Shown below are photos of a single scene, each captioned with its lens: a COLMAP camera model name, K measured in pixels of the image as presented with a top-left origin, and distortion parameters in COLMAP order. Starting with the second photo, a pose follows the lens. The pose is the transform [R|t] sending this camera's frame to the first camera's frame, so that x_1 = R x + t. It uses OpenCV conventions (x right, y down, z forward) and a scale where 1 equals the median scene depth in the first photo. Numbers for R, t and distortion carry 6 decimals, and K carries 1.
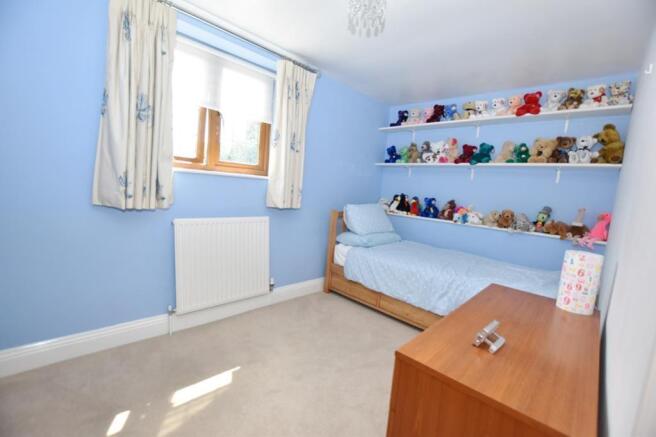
lens RADIAL K [[288.6, 0, 325.3], [0, 288.6, 220.9], [0, 0, 1]] dist [-0.023711, 0.000649]
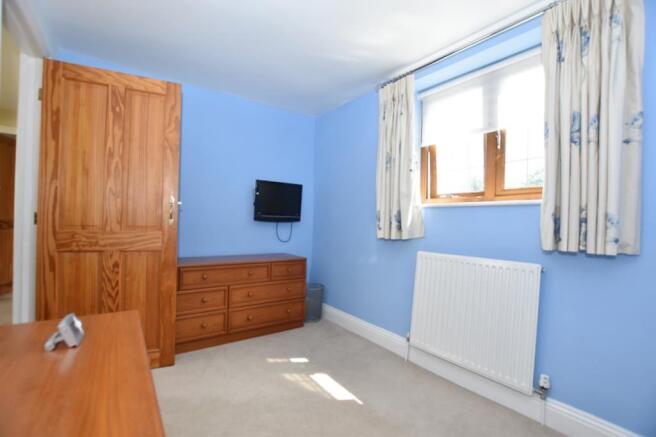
lens RADIAL K [[288.6, 0, 325.7], [0, 288.6, 216.7], [0, 0, 1]] dist [-0.023711, 0.000649]
pose [[-0.165930, -0.094888, -0.981562, 0.601235], [-0.146813, 0.986644, -0.070561, -0.007304], [0.975148, 0.132398, -0.177645, 0.840370]]
